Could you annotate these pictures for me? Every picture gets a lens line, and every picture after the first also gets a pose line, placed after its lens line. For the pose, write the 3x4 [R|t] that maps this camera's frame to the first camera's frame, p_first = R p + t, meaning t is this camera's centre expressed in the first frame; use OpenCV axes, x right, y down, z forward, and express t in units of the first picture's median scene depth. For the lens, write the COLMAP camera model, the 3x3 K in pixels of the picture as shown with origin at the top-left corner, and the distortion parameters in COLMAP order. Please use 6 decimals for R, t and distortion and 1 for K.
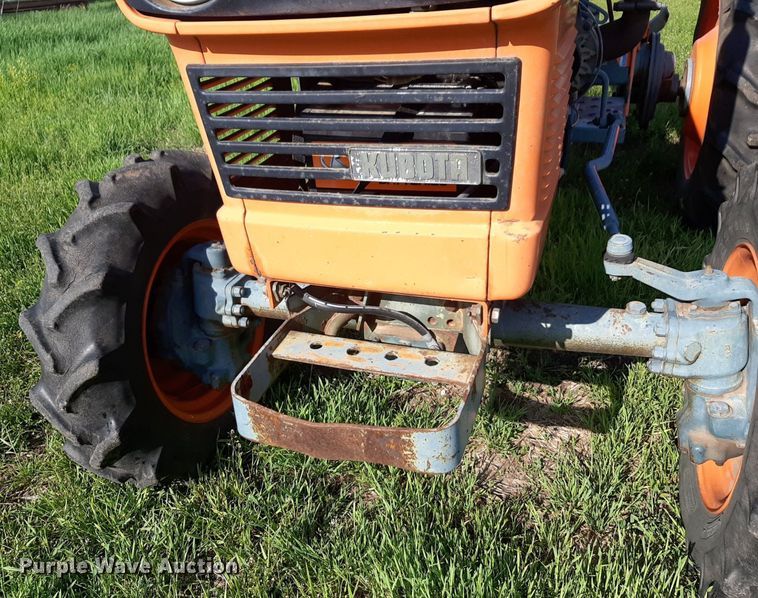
lens RADIAL K [[643.6, 0, 379.7], [0, 643.6, 310.8], [0, 0, 1]] dist [0.066435, -0.165992]
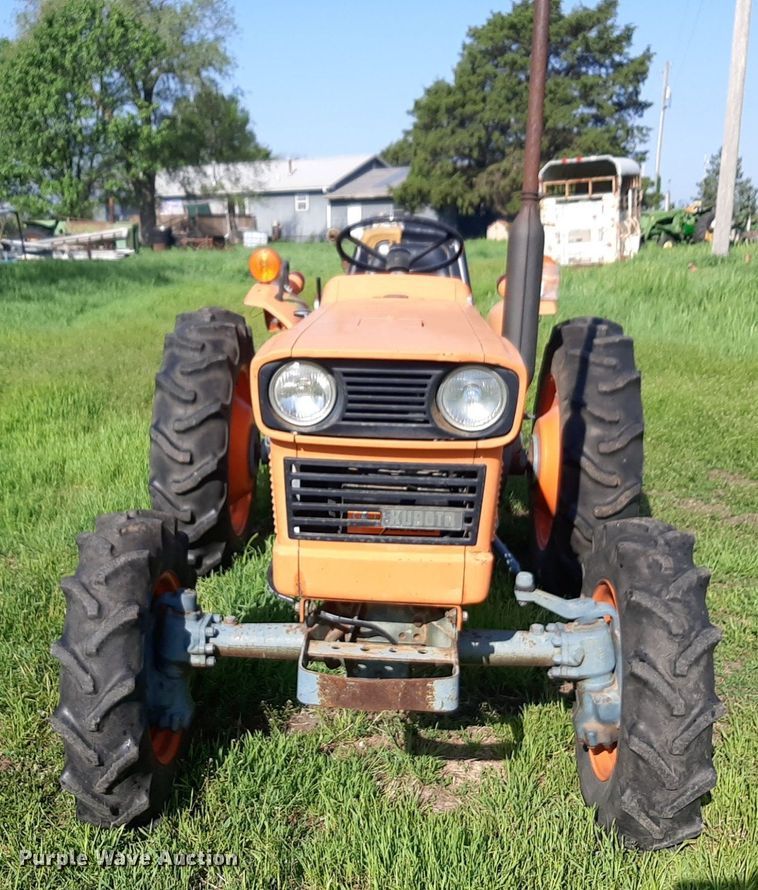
lens RADIAL K [[1069.7, 0, 379.0], [0, 1069.7, 445.0], [0, 0, 1]] dist [0.103903, -0.038482]
pose [[0.951390, 0.038097, 0.305622, -0.639600], [0.059646, 0.950743, -0.304189, 0.303974], [-0.302157, 0.307631, 0.902255, -1.080166]]
